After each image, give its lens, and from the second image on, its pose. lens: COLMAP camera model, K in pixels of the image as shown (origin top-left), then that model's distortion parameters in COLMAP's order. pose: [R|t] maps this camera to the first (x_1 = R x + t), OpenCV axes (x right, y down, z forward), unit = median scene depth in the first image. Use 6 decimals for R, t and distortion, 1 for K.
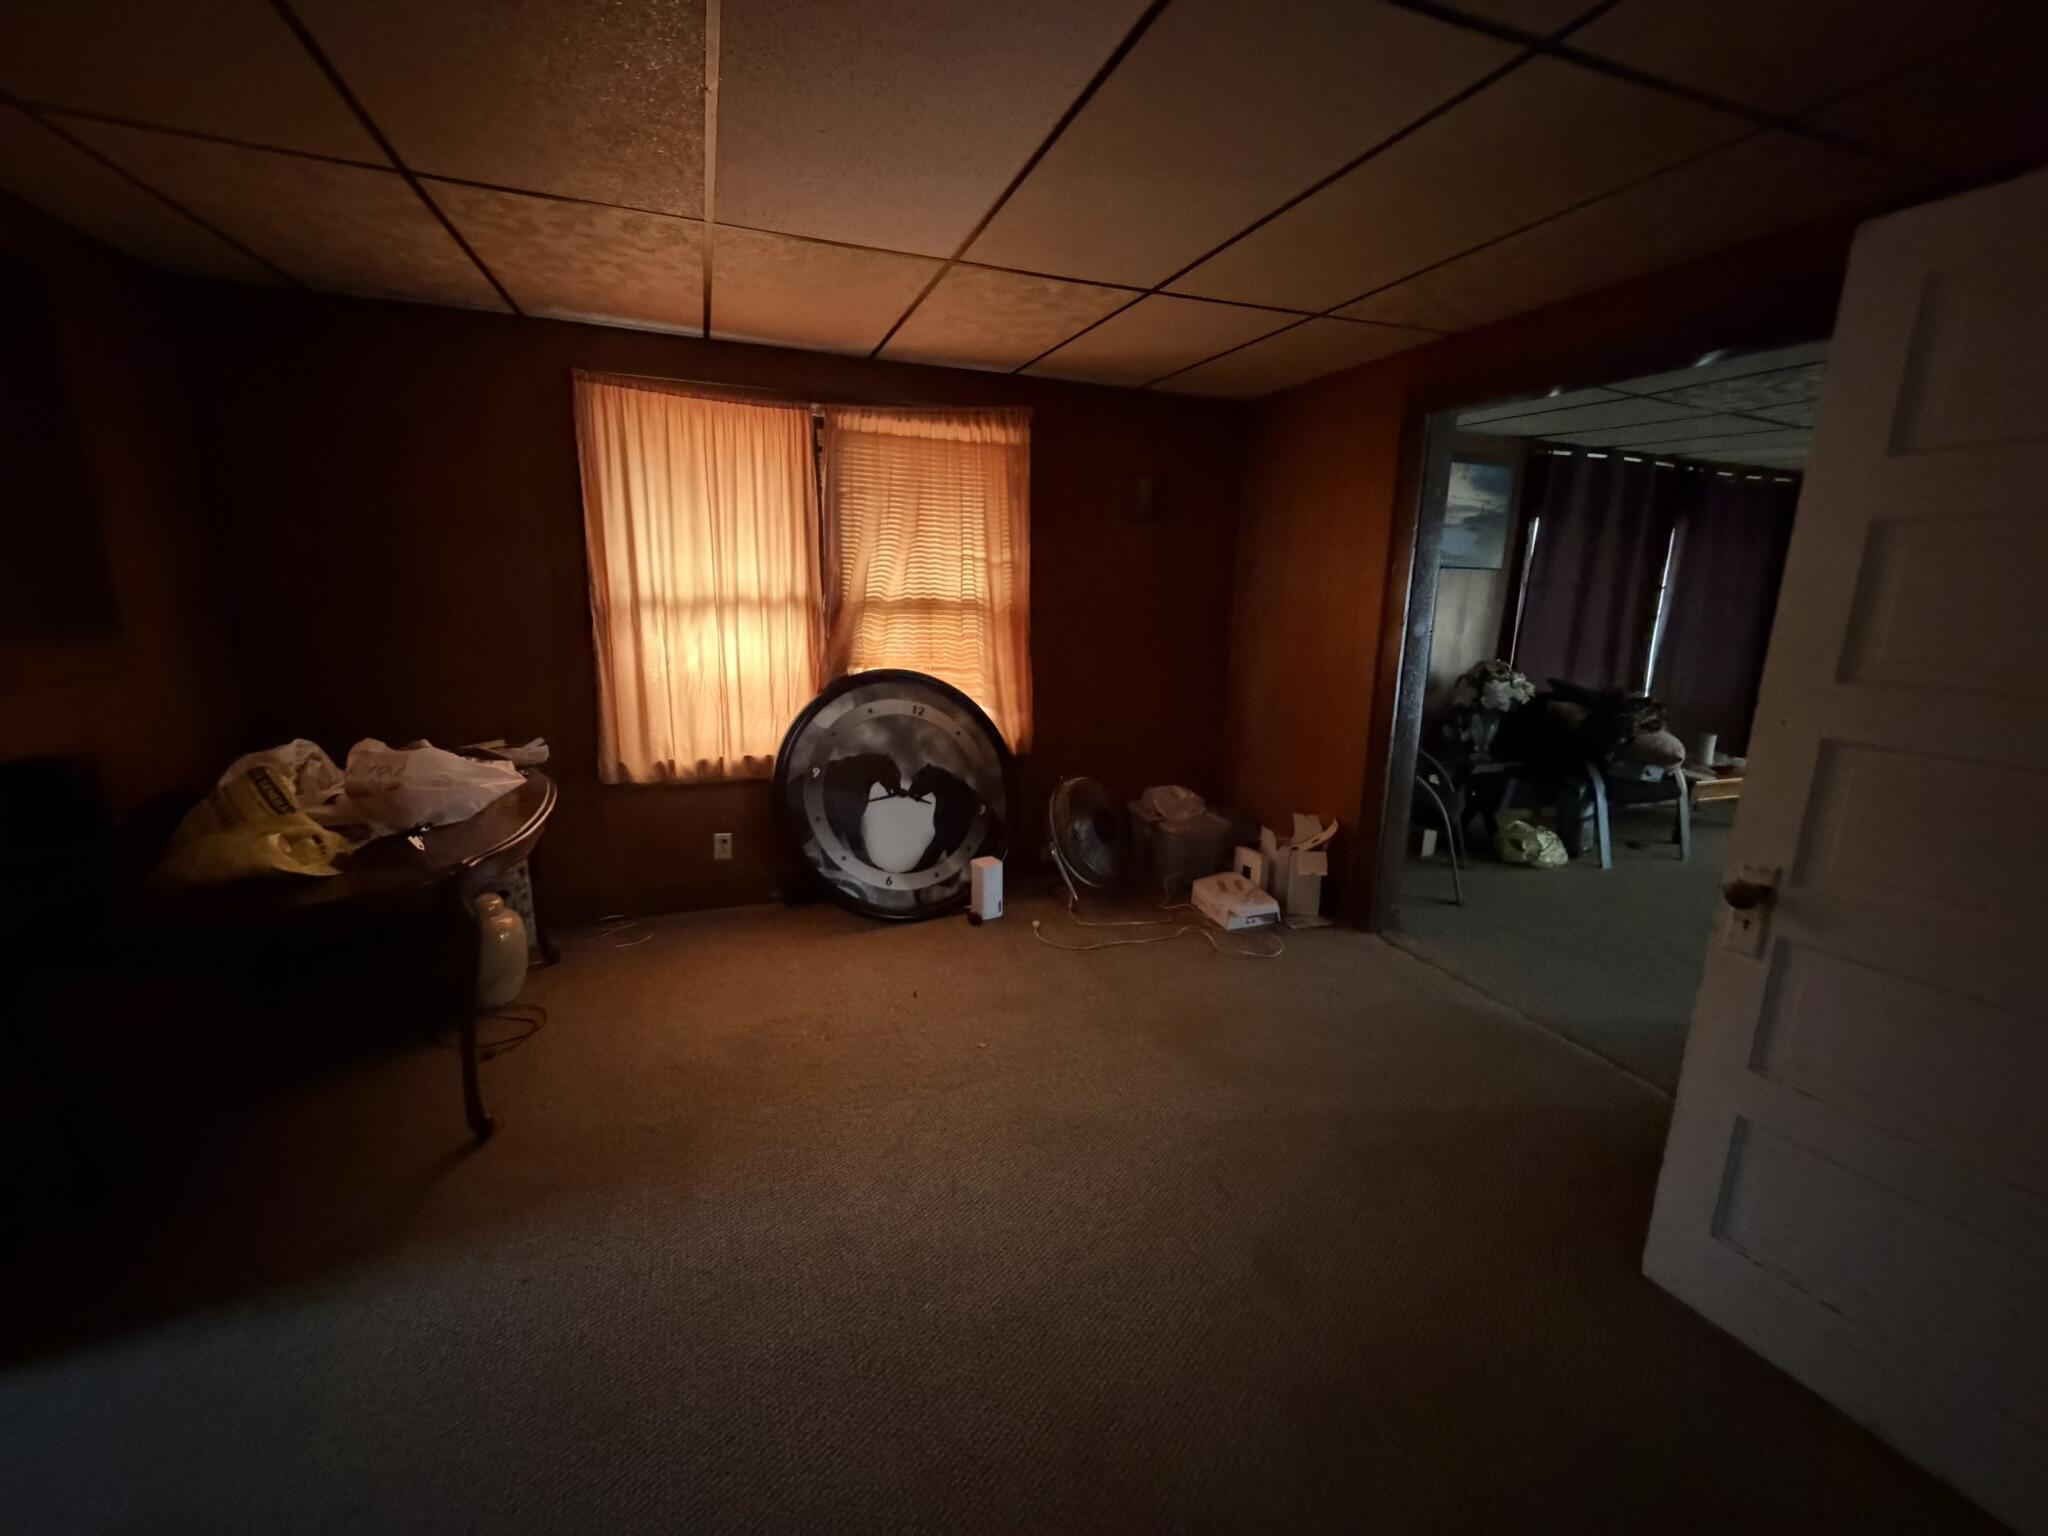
lens RADIAL K [[813.1, 0, 1019.7], [0, 813.1, 774.2], [0, 0, 1]] dist [0.006635, -0.000392]
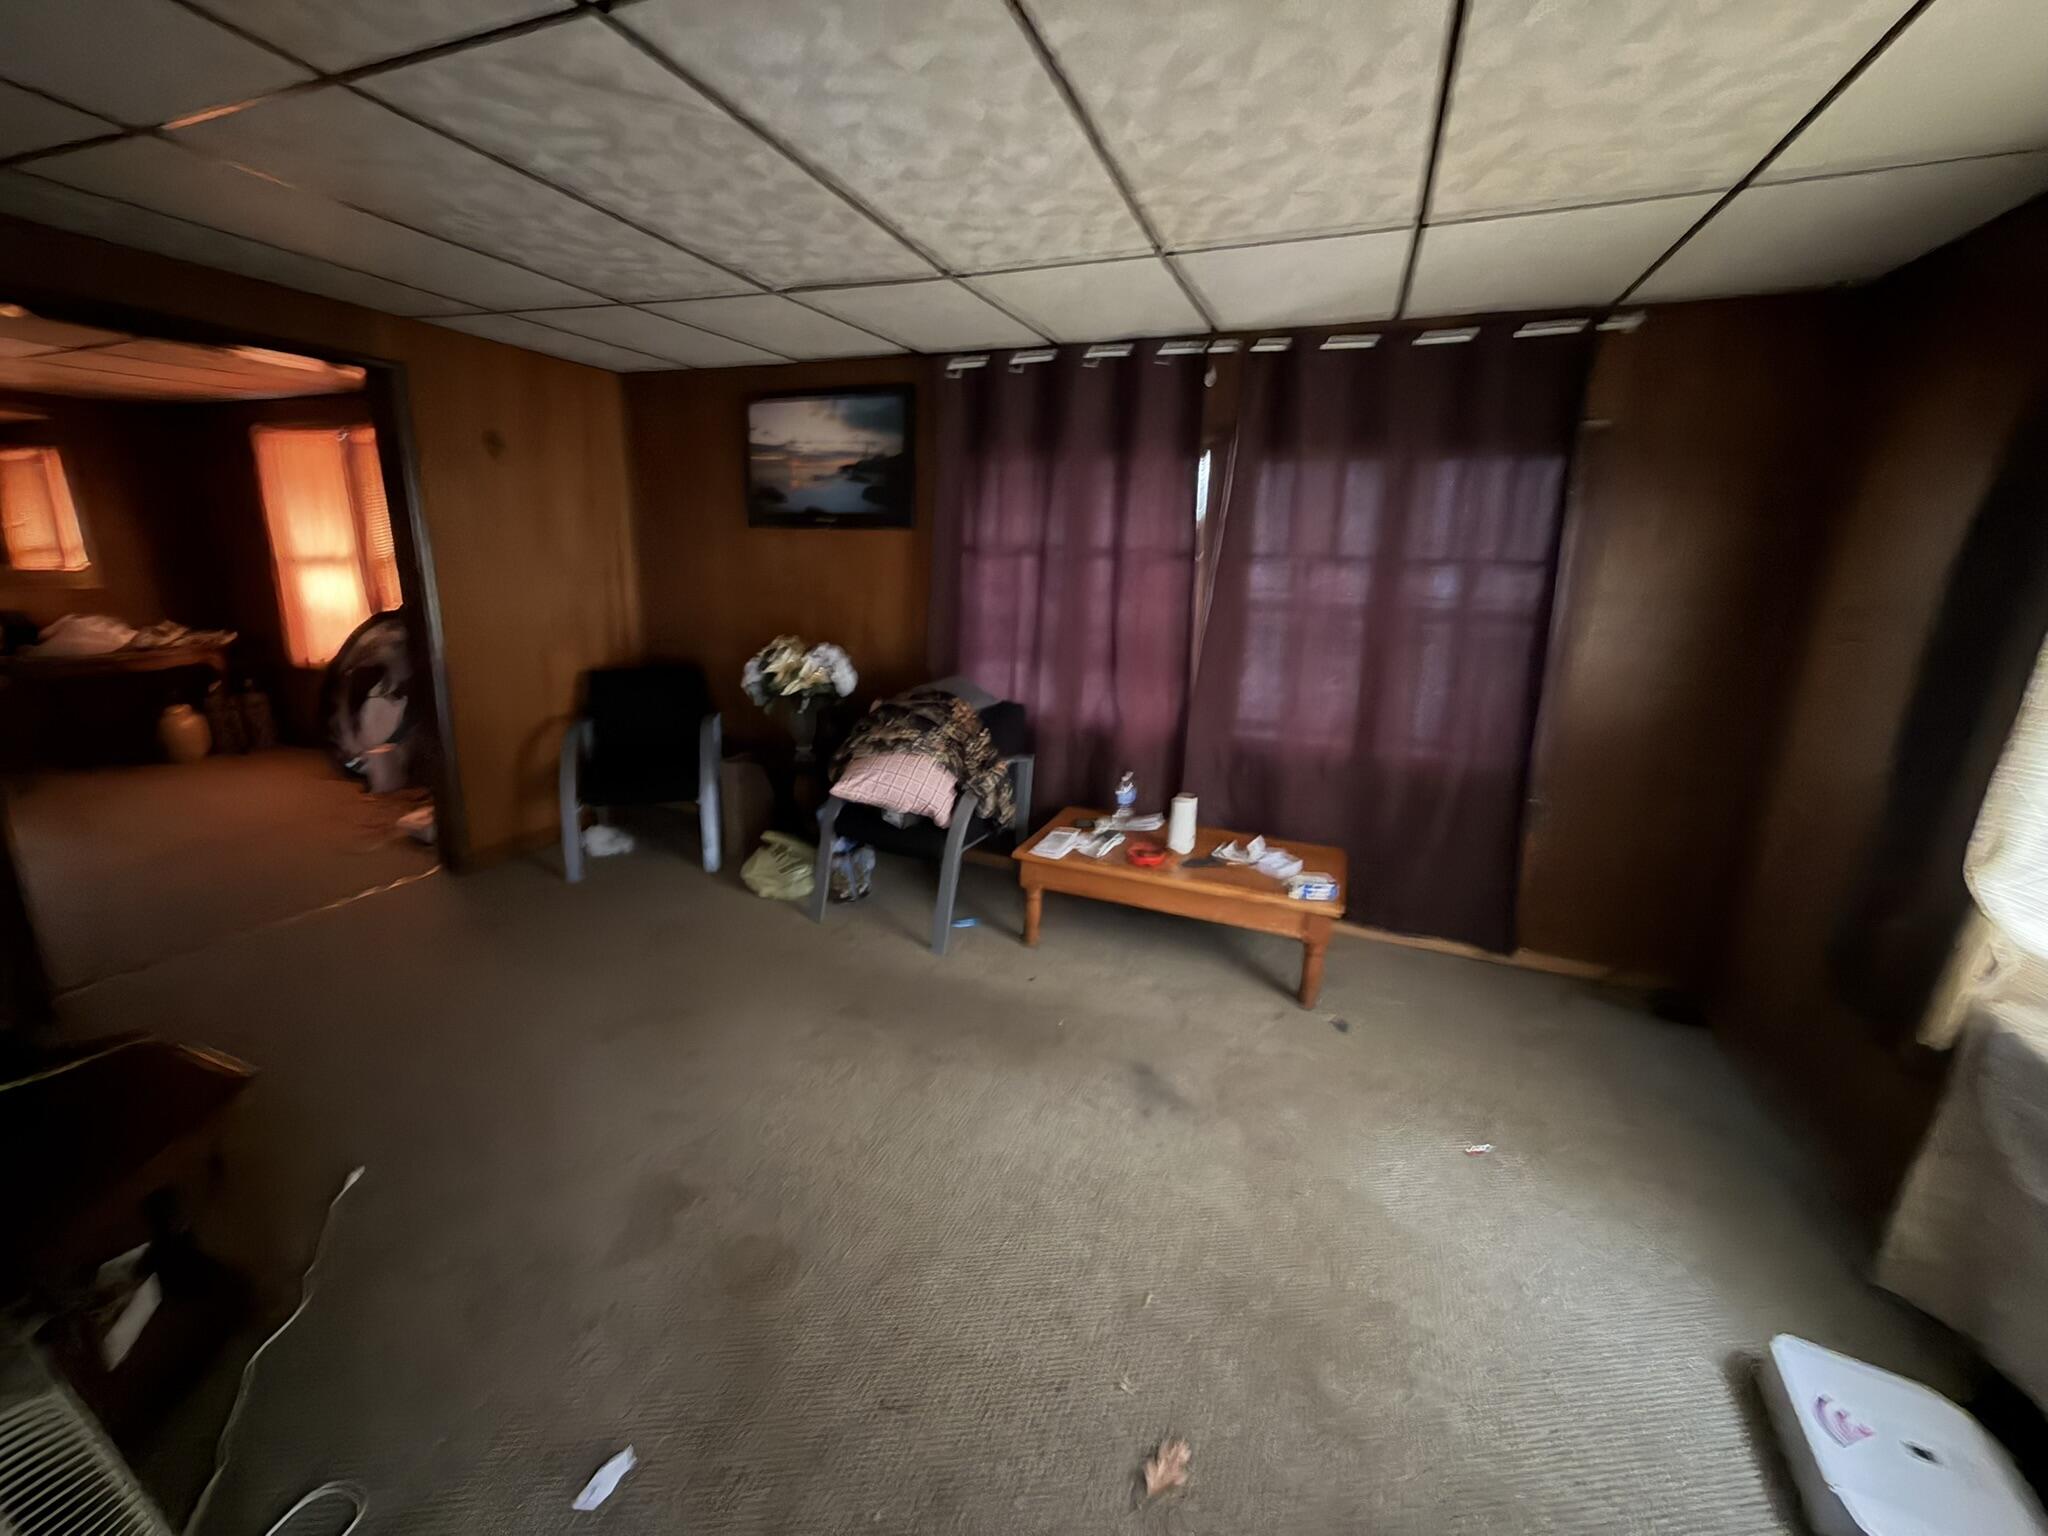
lens RADIAL K [[813.1, 0, 1026.7], [0, 813.1, 767.0], [0, 0, 1]] dist [0.006635, -0.000392]
pose [[0.728227, 0.172009, -0.663399, 1.311826], [-0.157790, 0.984067, 0.081944, -0.116236], [0.666924, 0.045003, 0.743765, 0.544305]]
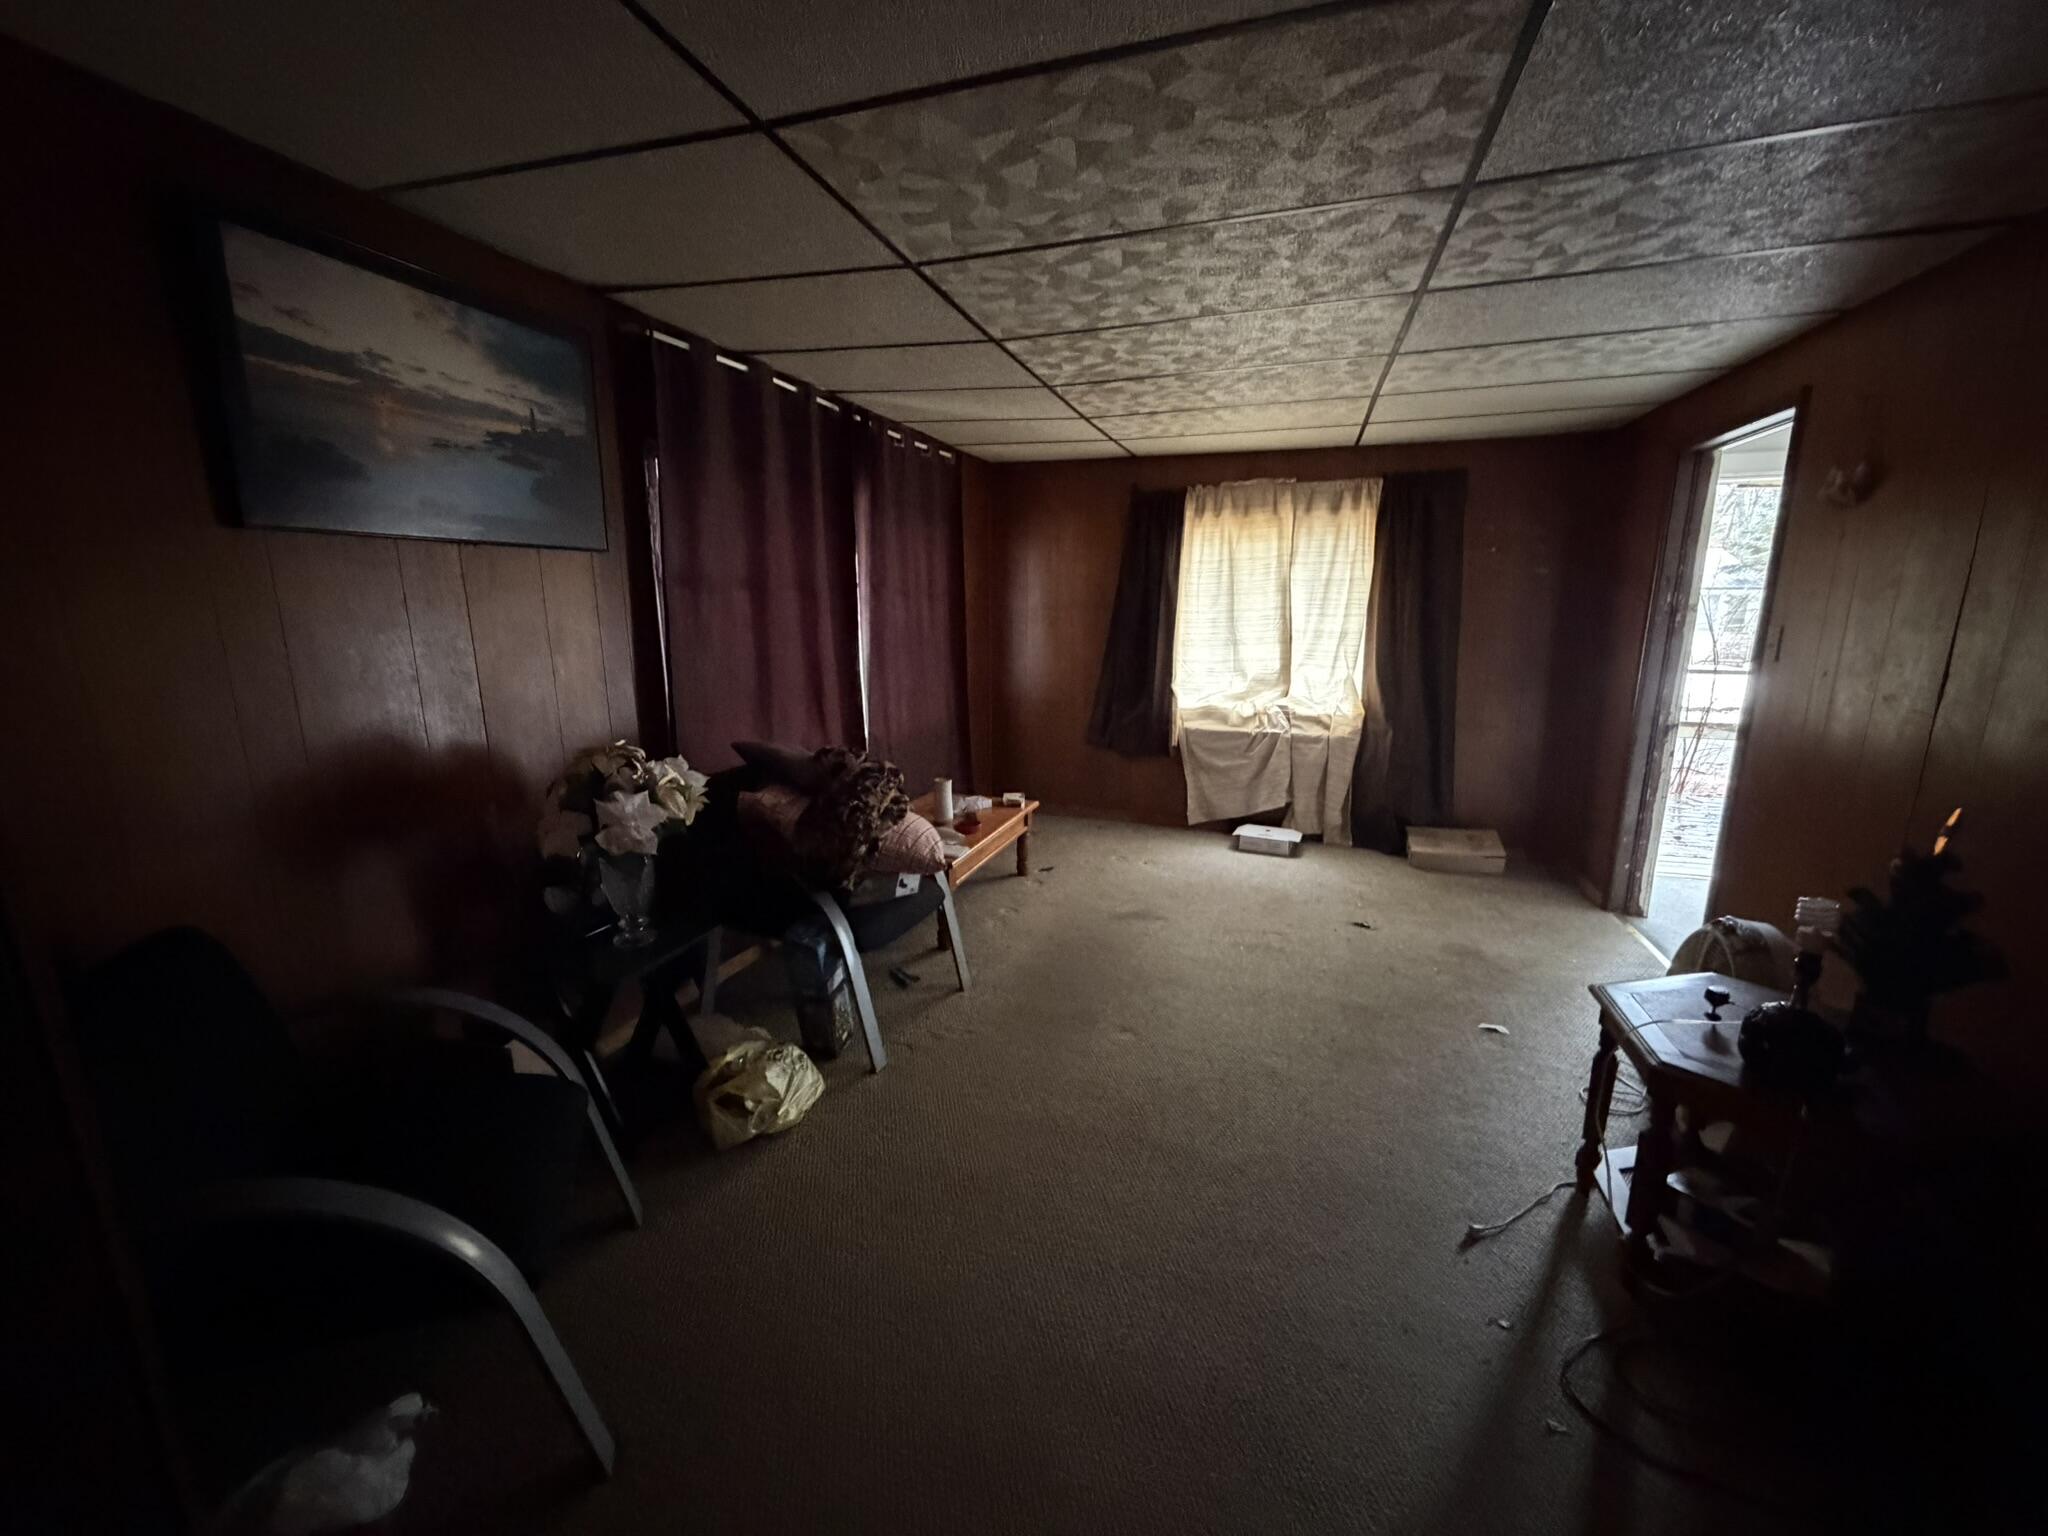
lens RADIAL K [[813.1, 0, 1016.5], [0, 813.1, 762.5], [0, 0, 1]] dist [0.006635, -0.000392]
pose [[0.645553, -0.166508, 0.745343, 0.378917], [0.174033, 0.982339, 0.068720, -0.119622], [-0.743622, 0.085352, 0.663130, 0.516153]]
